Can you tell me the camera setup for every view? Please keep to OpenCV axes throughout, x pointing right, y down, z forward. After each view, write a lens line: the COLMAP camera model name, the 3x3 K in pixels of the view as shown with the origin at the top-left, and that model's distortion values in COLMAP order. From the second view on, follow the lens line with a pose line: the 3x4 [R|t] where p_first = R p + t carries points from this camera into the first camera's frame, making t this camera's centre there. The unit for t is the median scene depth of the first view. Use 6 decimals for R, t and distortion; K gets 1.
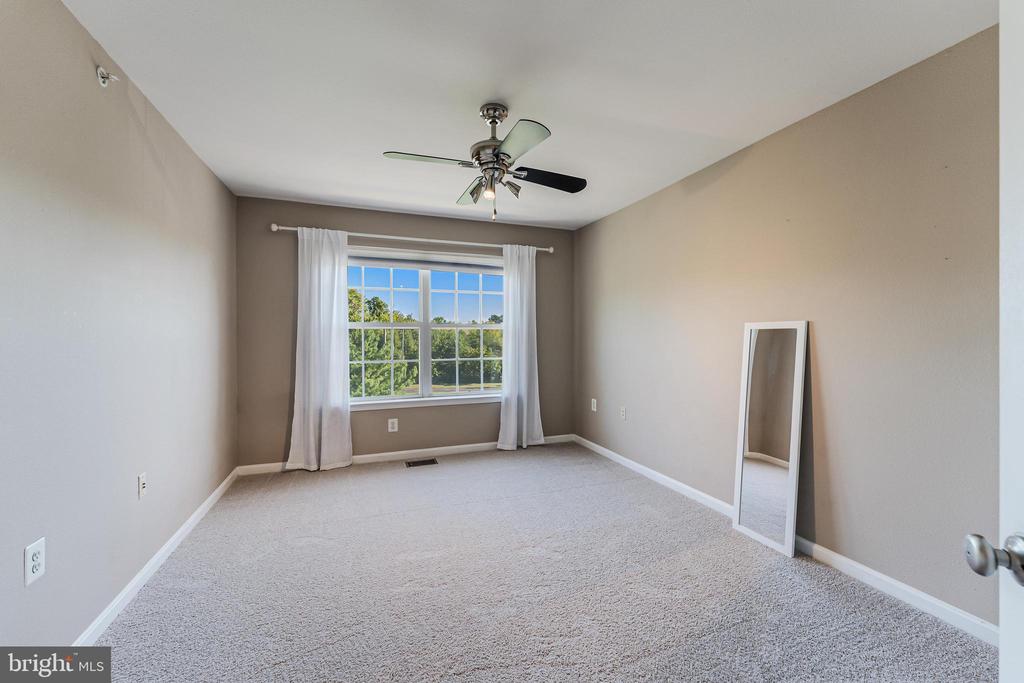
lens RADIAL K [[384.0, 0, 508.0], [0, 384.0, 344.0], [0, 0, 1]] dist [0.000431, -0.000025]
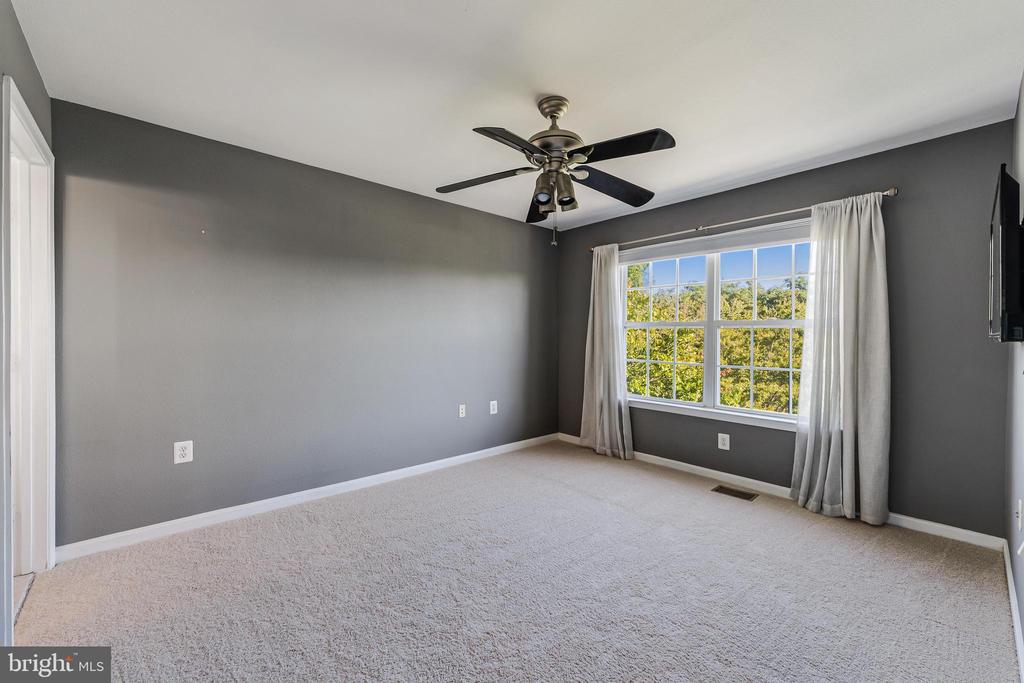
lens RADIAL K [[413.8, 0, 515.7], [0, 413.8, 336.6], [0, 0, 1]] dist [0.000369, 0.000754]
pose [[0.360944, -0.002224, -0.932585, 0.519403], [-0.027891, 0.999524, -0.013179, 0.004123], [0.932170, 0.030767, 0.360710, 0.278614]]
